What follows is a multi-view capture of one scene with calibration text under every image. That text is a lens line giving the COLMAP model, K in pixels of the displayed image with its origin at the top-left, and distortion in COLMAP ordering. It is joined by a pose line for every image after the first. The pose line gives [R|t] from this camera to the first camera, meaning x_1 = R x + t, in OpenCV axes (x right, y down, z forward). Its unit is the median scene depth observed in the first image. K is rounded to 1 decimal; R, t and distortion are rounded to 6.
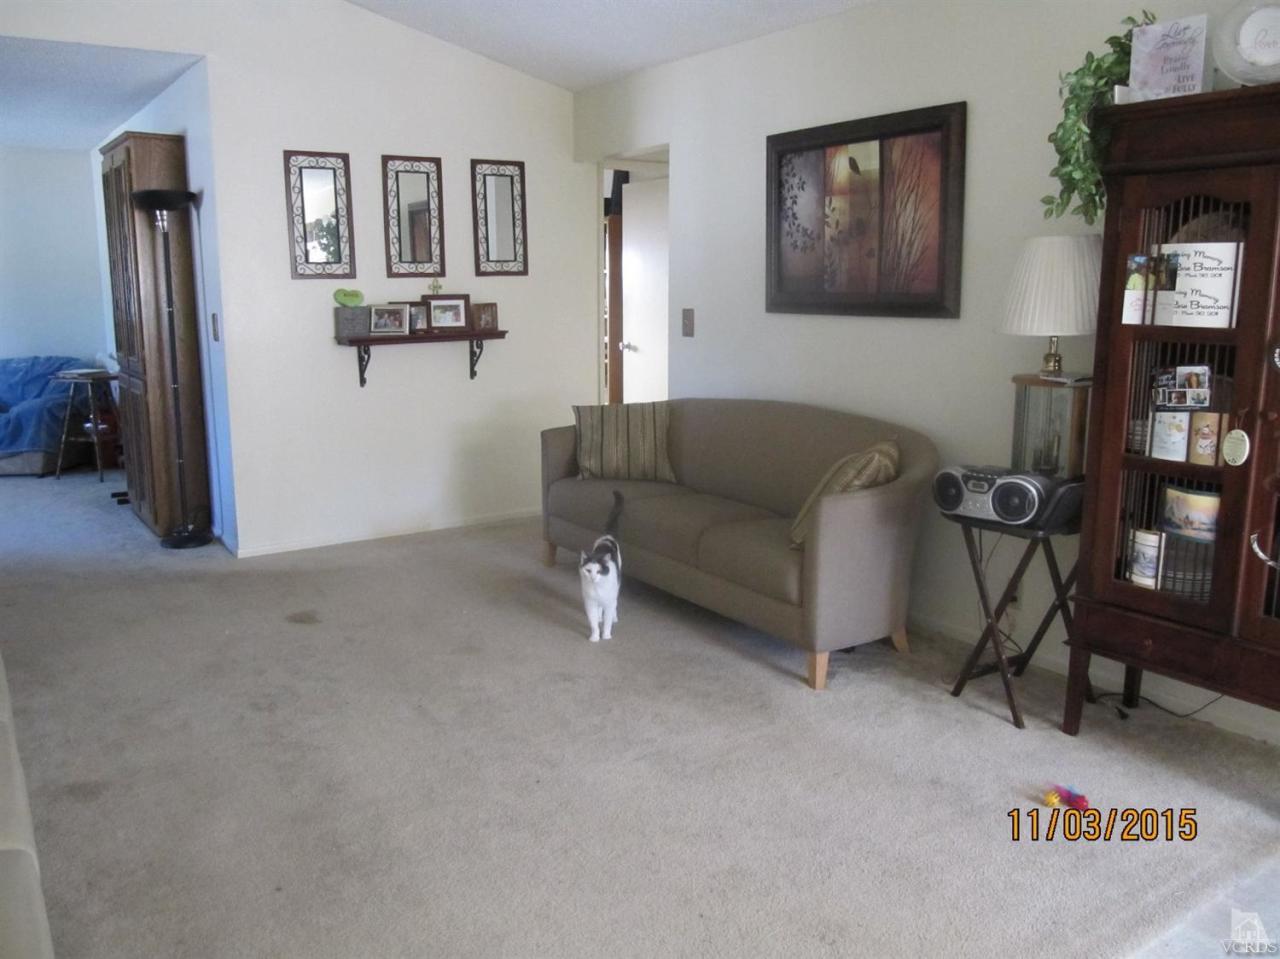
lens RADIAL K [[1042.5, 0, 639.8], [0, 1042.5, 478.3], [0, 0, 1]] dist [-0.054741, 0.023868]
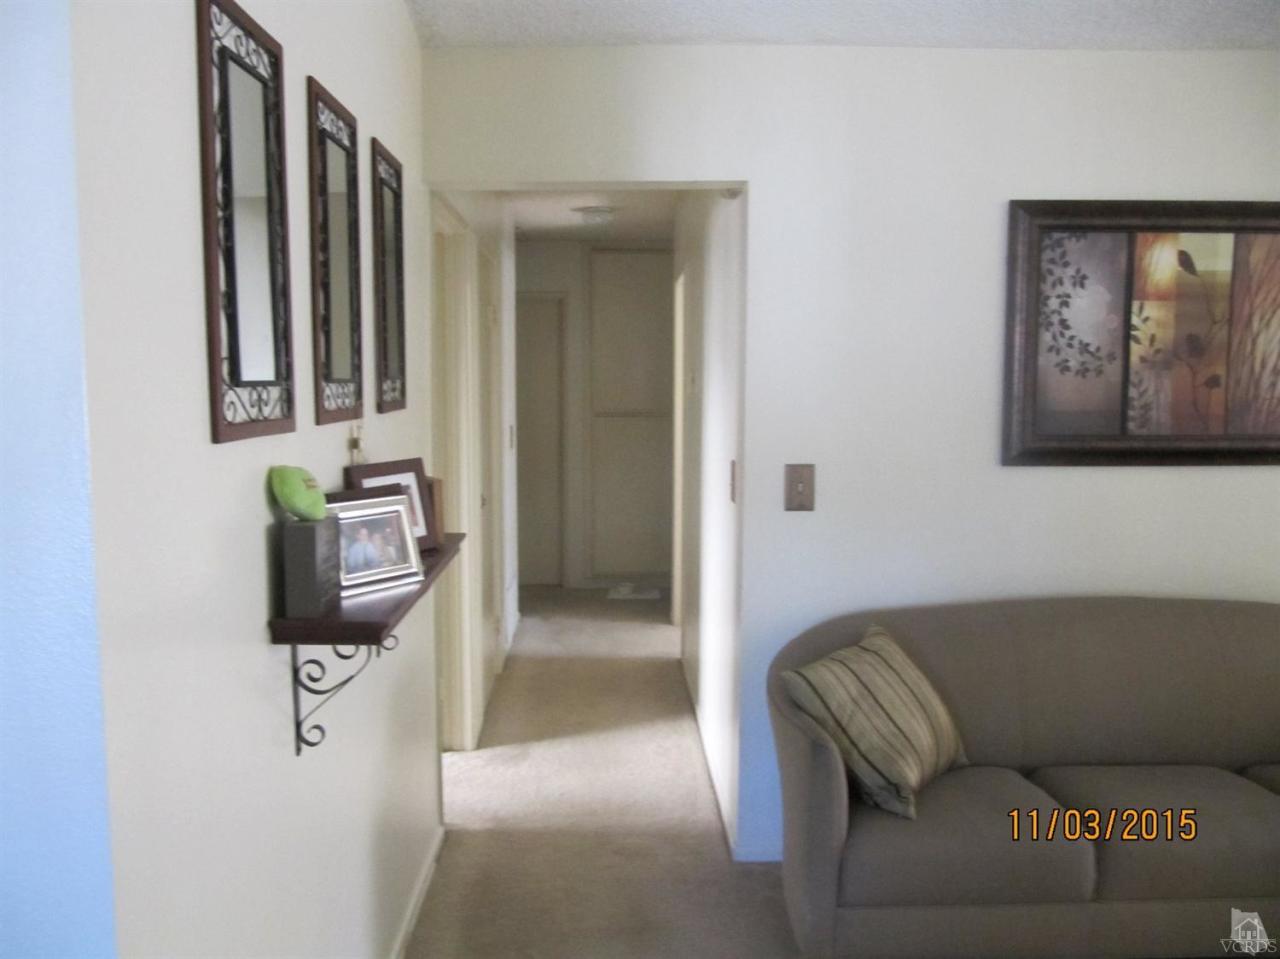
lens RADIAL K [[1042.5, 0, 640.0], [0, 1042.5, 483.4], [0, 0, 1]] dist [-0.054741, 0.023868]
pose [[0.546519, -0.074438, 0.834132, -0.581994], [0.154631, 0.987885, -0.013154, -0.186902], [-0.823047, 0.136172, 0.551408, 0.885356]]
